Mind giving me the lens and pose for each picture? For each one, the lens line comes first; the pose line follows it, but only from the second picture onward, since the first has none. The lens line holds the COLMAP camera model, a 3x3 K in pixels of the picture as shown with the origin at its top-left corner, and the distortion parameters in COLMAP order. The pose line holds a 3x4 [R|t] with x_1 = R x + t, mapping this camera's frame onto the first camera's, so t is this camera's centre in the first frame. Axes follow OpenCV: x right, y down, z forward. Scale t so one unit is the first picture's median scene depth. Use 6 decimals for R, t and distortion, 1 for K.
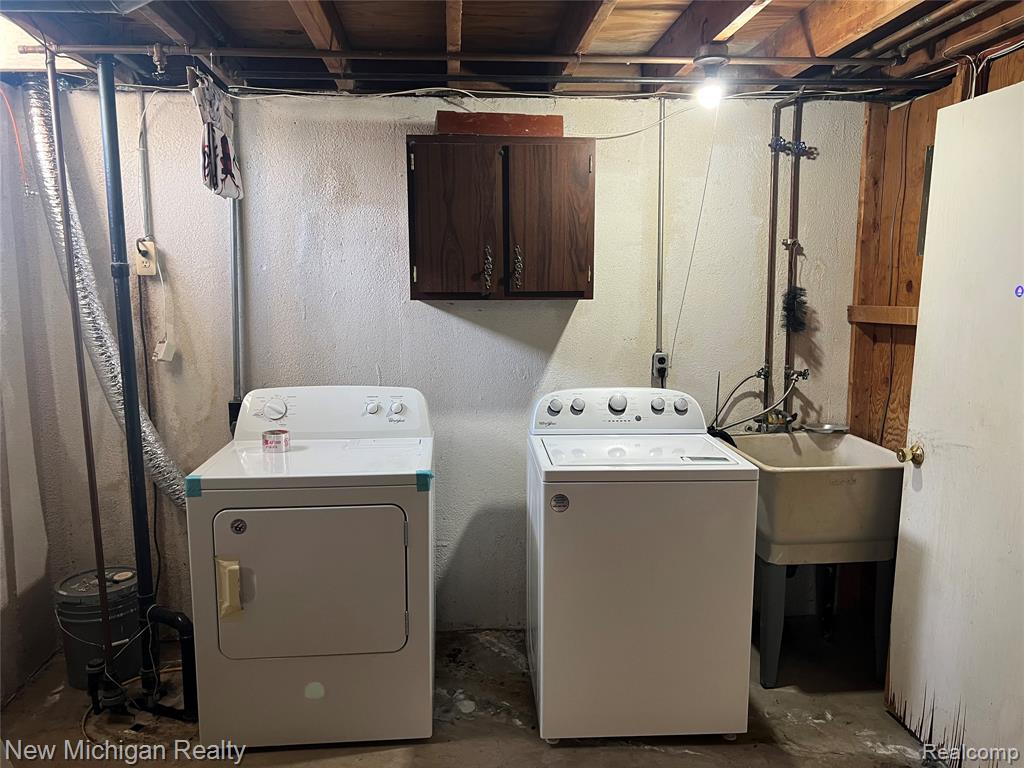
lens RADIAL K [[779.7, 0, 511.2], [0, 779.7, 384.2], [0, 0, 1]] dist [0.041309, -0.017344]
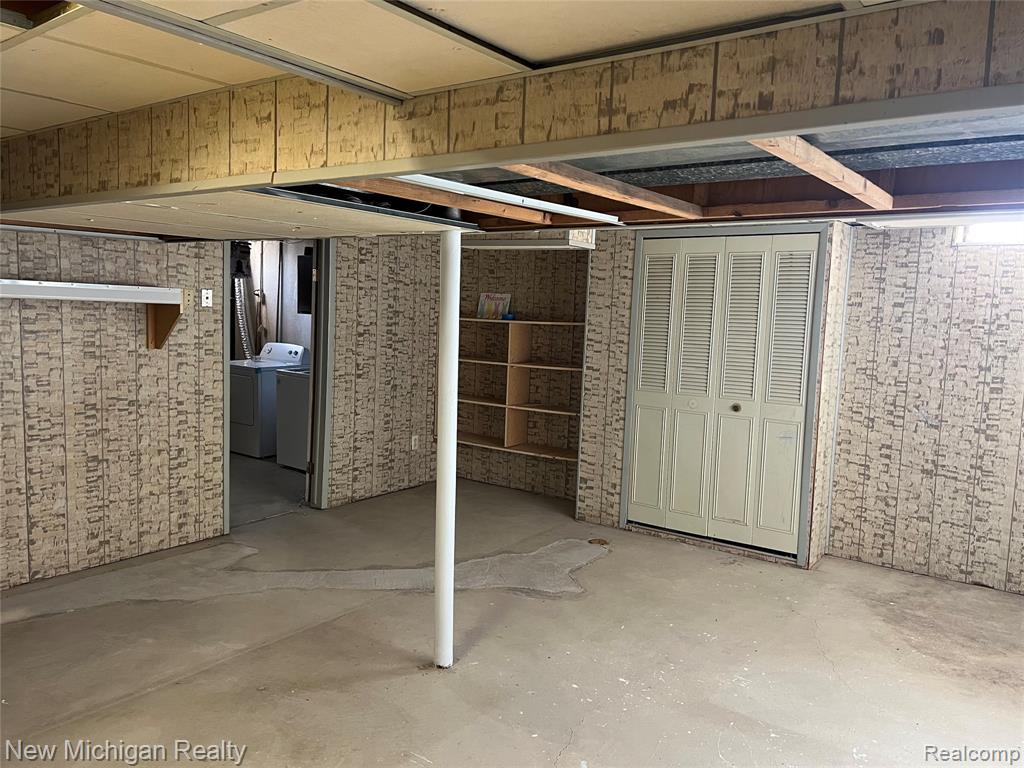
lens RADIAL K [[779.7, 0, 512.2], [0, 779.7, 382.7], [0, 0, 1]] dist [0.041309, -0.017344]
pose [[0.754496, 0.091890, -0.649839, 2.168010], [-0.129329, 0.991552, -0.009947, 0.063636], [0.643436, 0.091548, 0.760006, -0.573954]]
